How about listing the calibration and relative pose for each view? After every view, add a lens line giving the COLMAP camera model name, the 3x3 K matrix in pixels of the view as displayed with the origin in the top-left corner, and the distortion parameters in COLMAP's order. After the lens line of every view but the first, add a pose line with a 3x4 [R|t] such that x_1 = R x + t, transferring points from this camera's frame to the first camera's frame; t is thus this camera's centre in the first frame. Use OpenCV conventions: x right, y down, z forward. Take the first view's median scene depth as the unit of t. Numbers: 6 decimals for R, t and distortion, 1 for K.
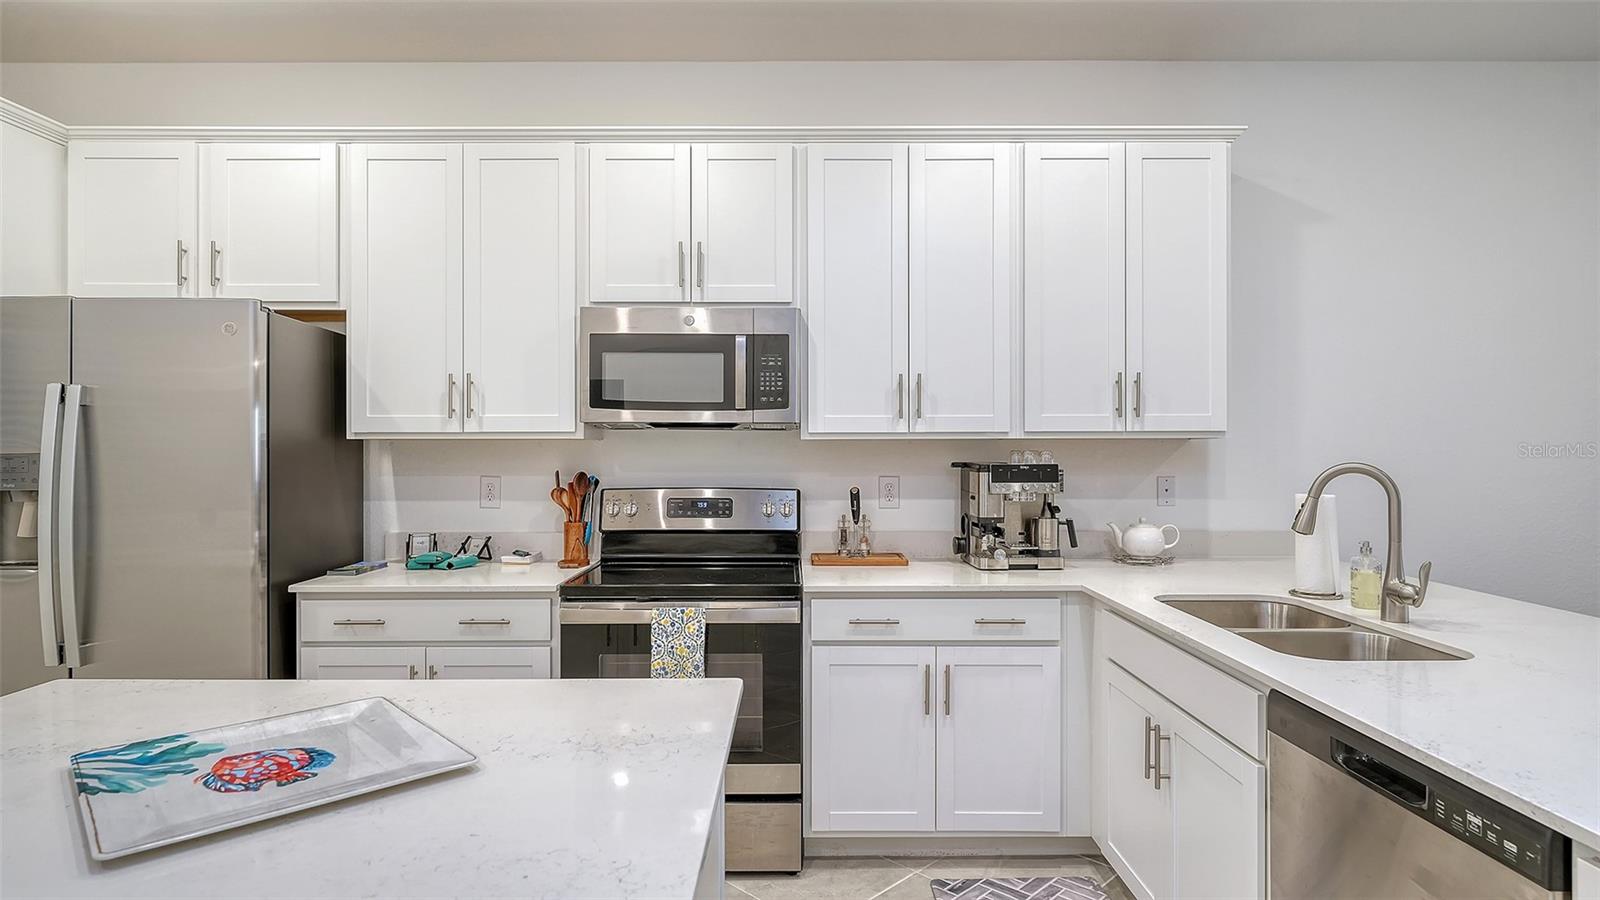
lens RADIAL K [[835.9, 0, 800.2], [0, 835.9, 446.1], [0, 0, 1]] dist [-0.003305, -0.002276]
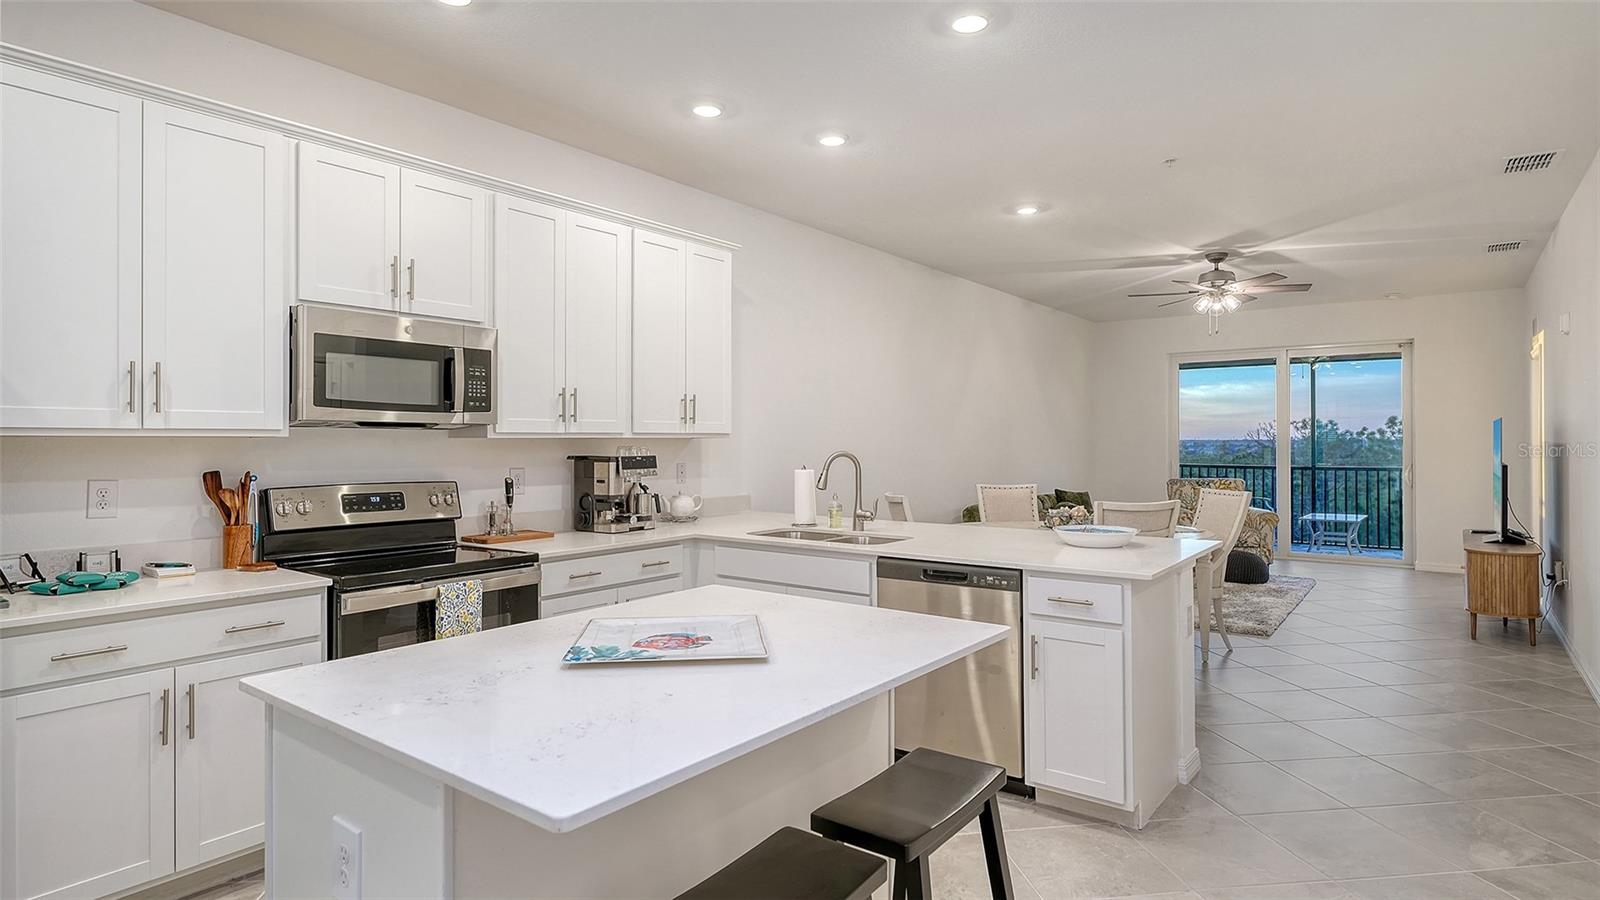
lens RADIAL K [[835.9, 0, 784.5], [0, 835.9, 437.6], [0, 0, 1]] dist [-0.003305, -0.002276]
pose [[0.620124, 0.003003, 0.784498, -0.677492], [0.002120, 0.999983, -0.005503, -0.001078], [-0.784501, 0.005076, 0.620107, -0.069514]]
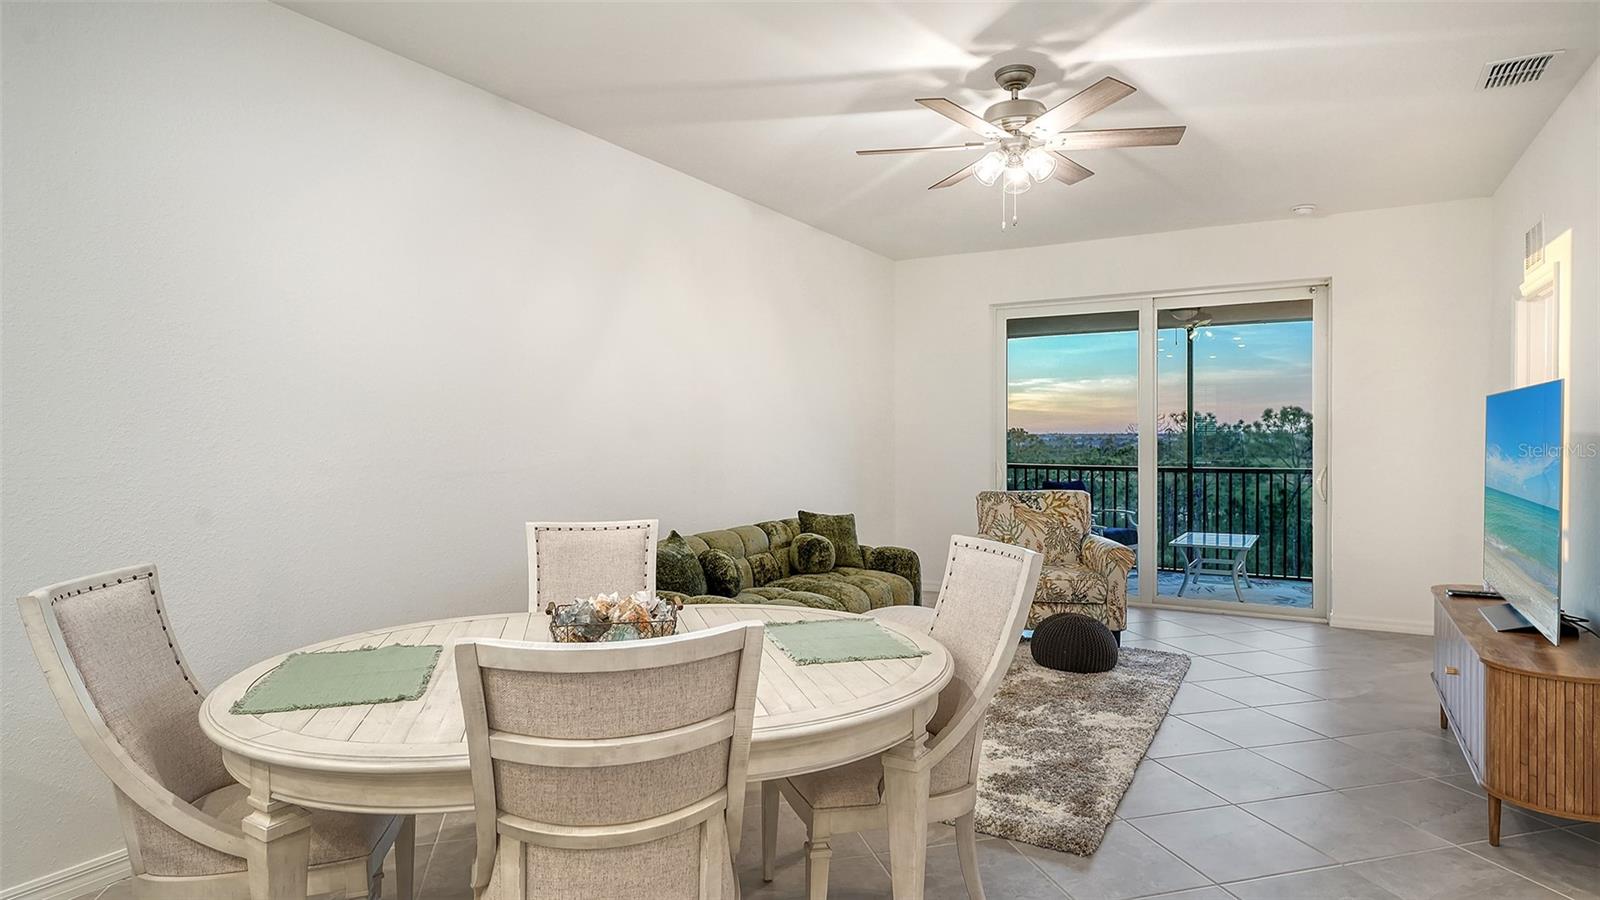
lens RADIAL K [[871.5, 0, 794.7], [0, 871.5, 446.7], [0, 0, 1]] dist [-0.006101, -0.000741]
pose [[0.508147, -0.012192, 0.861184, 0.579686], [0.003907, 0.999922, 0.011851, 0.004328], [-0.861261, -0.002657, 0.508155, 0.053086]]
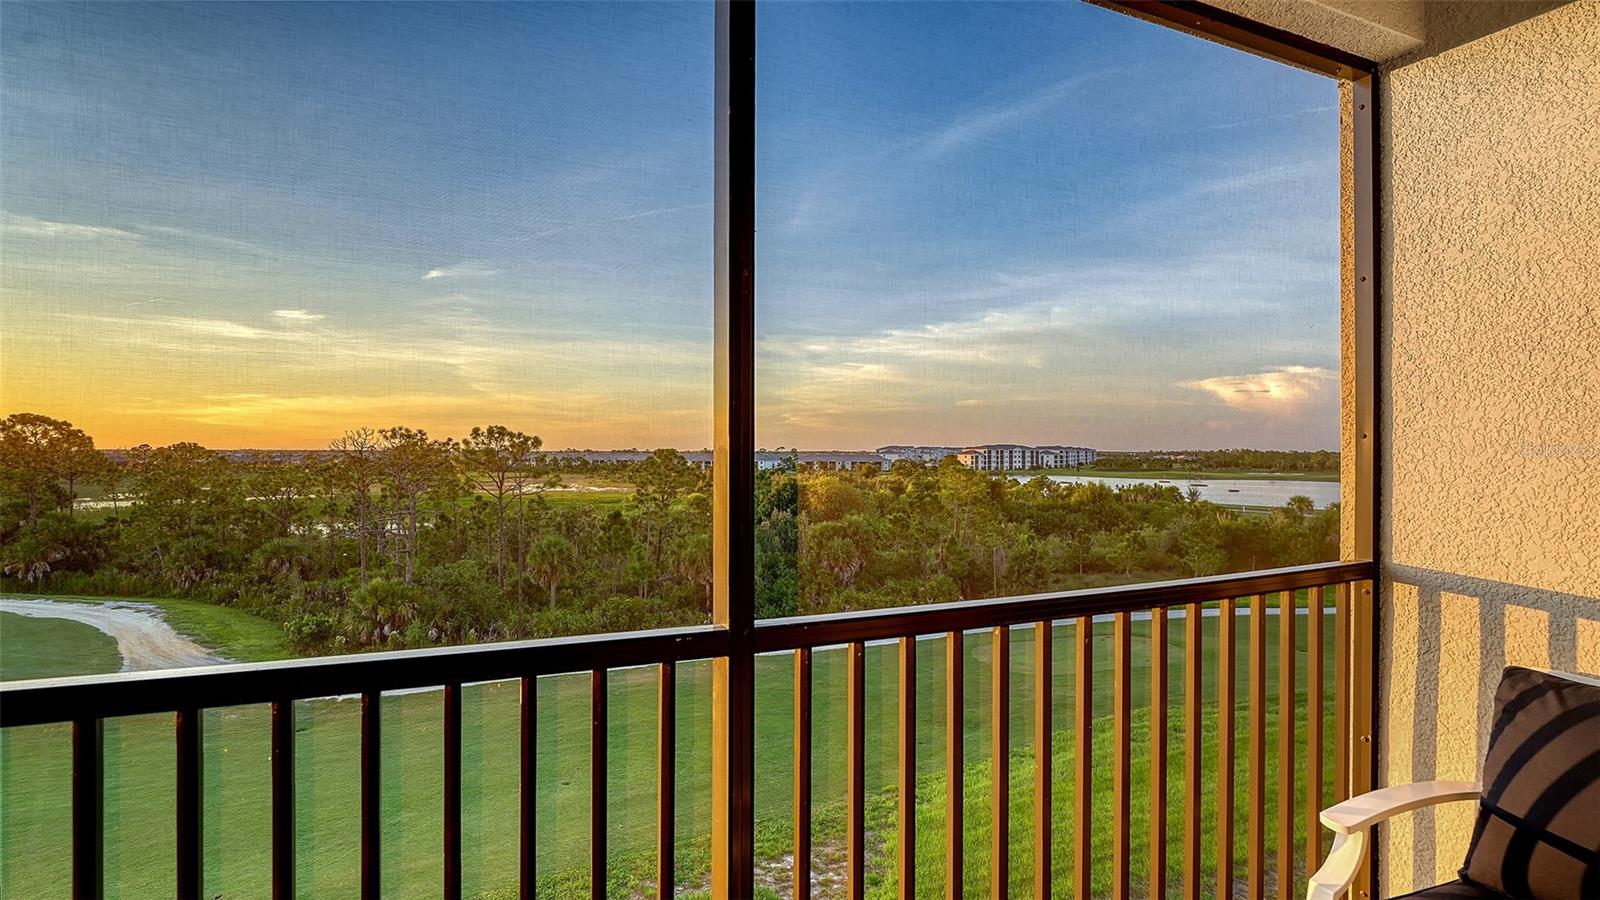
lens RADIAL K [[724.3, 0, 786.3], [0, 724.3, 454.9], [0, 0, 1]] dist [0.001150, -0.000139]
pose [[-0.384346, -0.004190, 0.923180, 3.306560], [0.000342, 0.999989, 0.004681, 0.006779], [-0.923189, 0.002115, -0.384340, 0.527377]]
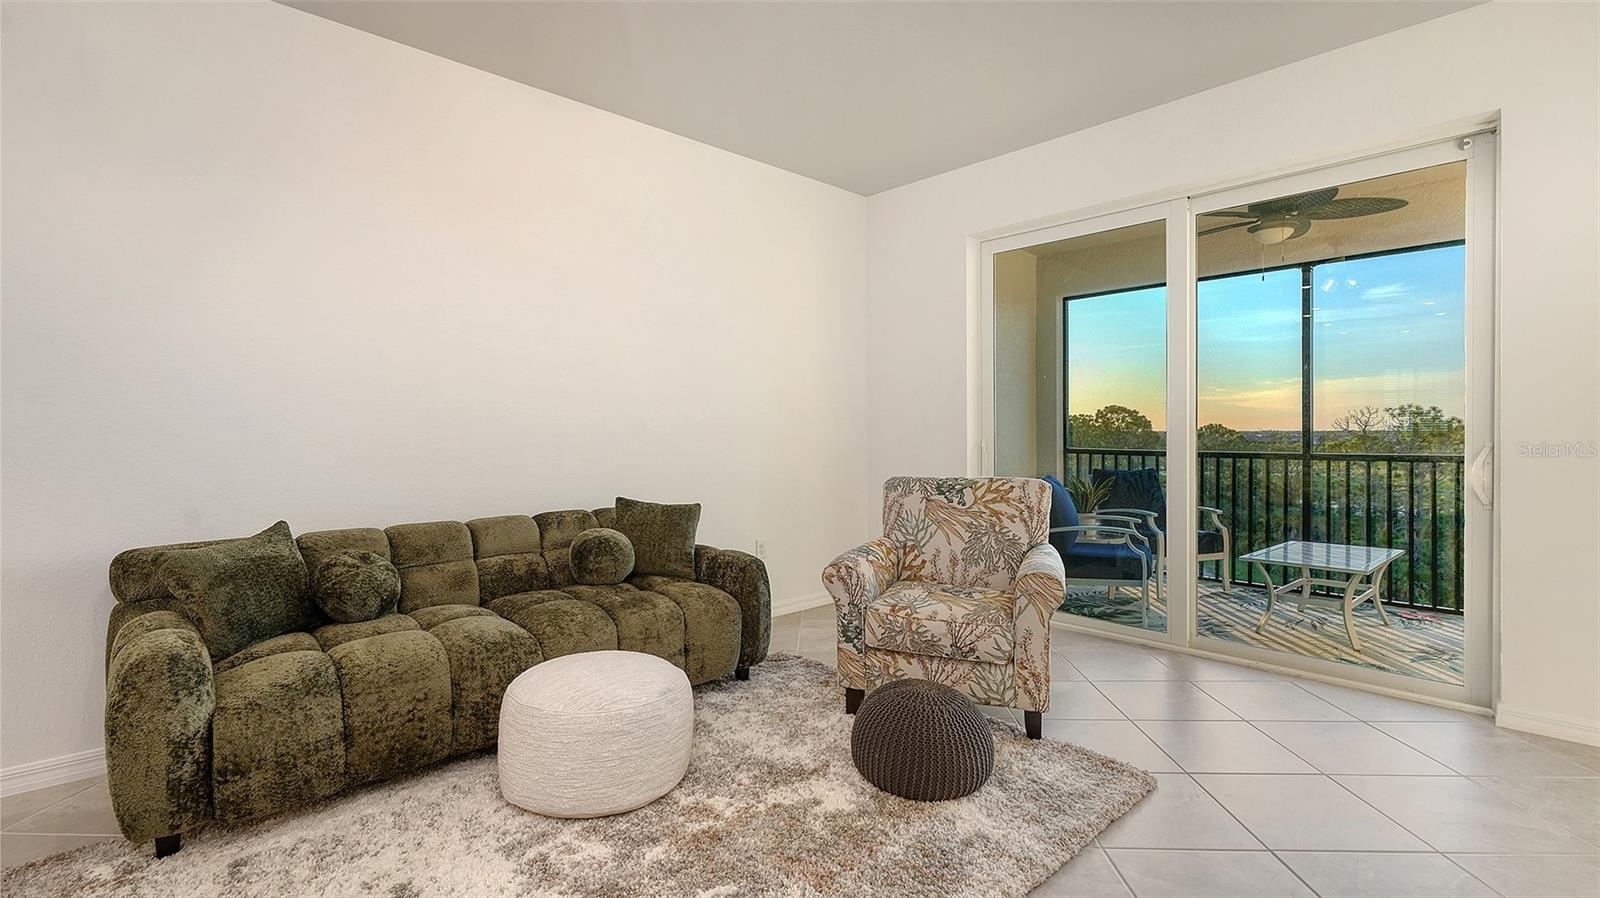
lens RADIAL K [[724.3, 0, 800.5], [0, 724.3, 440.3], [0, 0, 1]] dist [0.001150, -0.000139]
pose [[0.729996, -0.007293, 0.683412, 1.607742], [0.002291, 0.999964, 0.008223, 0.062497], [-0.683447, -0.004437, 0.729986, -0.060931]]
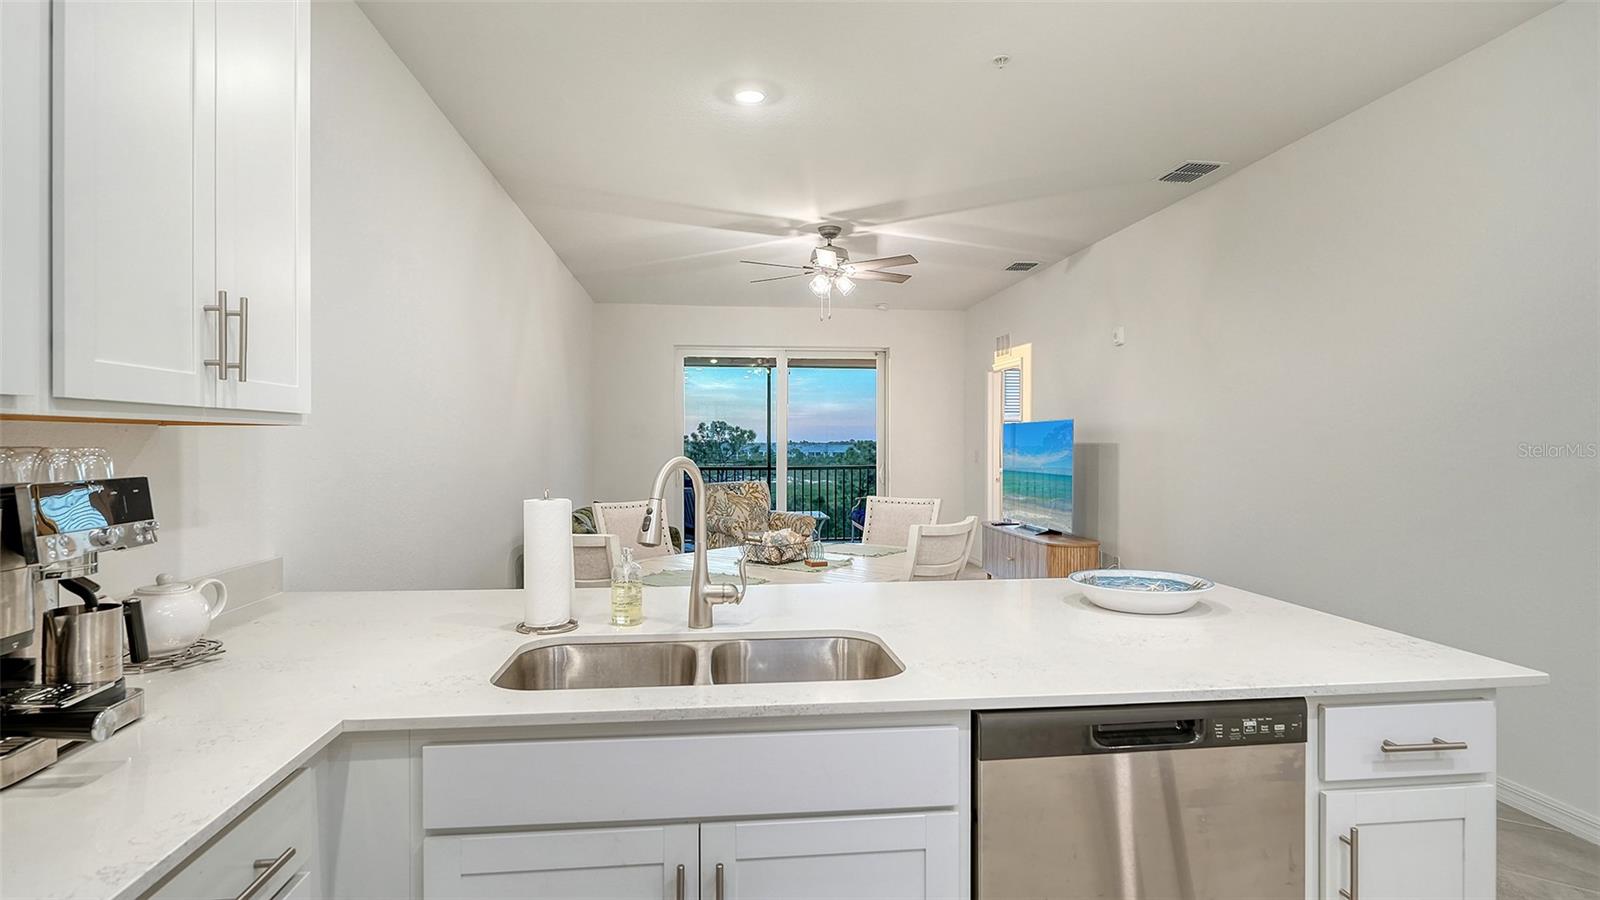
lens RADIAL K [[835.9, 0, 789.7], [0, 835.9, 437.7], [0, 0, 1]] dist [-0.003305, -0.002276]
pose [[-0.105729, 0.006962, 0.994371, -0.155063], [0.001542, 0.999975, -0.006837, 0.004788], [-0.994394, 0.000811, -0.105737, 0.704490]]
